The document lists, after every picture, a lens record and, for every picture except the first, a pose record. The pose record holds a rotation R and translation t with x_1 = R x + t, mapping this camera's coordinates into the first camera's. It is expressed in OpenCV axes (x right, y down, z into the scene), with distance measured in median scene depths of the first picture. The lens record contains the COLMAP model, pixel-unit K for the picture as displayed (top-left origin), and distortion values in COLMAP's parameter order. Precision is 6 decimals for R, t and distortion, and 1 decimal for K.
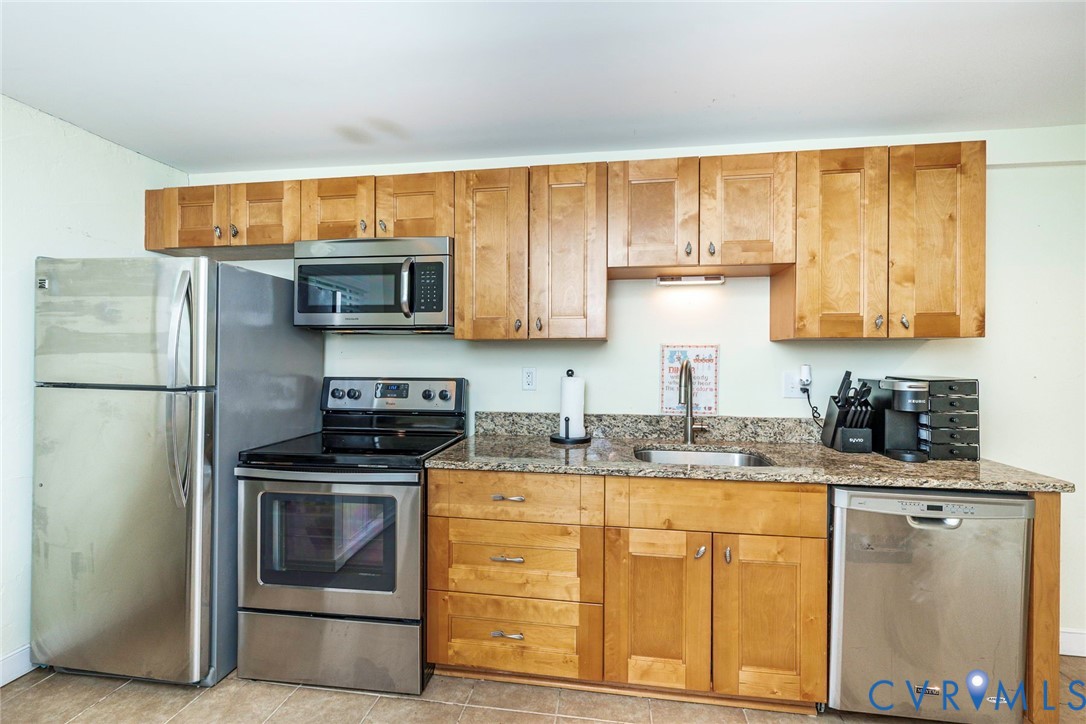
lens RADIAL K [[471.8, 0, 542.7], [0, 471.8, 358.5], [0, 0, 1]] dist [0.000528, -0.000049]
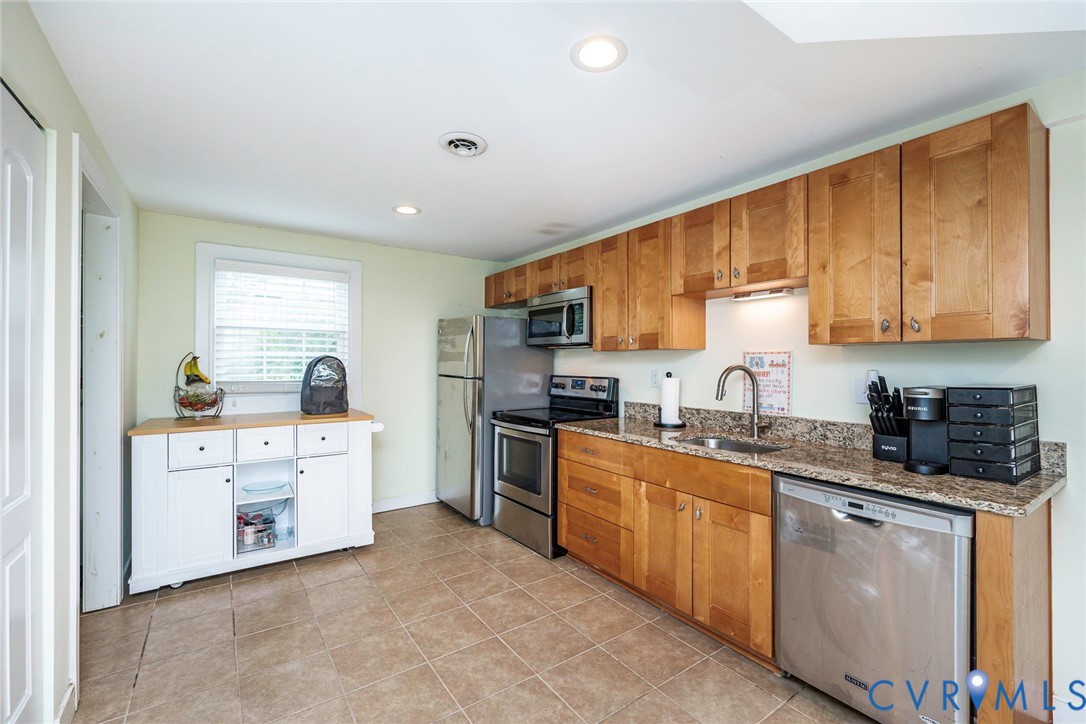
lens RADIAL K [[471.8, 0, 542.7], [0, 471.8, 358.5], [0, 0, 1]] dist [0.000528, -0.000049]
pose [[0.681167, -0.008783, -0.732076, 0.803829], [-0.001270, 0.999912, -0.013178, 0.003199], [0.732127, 0.009906, 0.681096, -0.161489]]
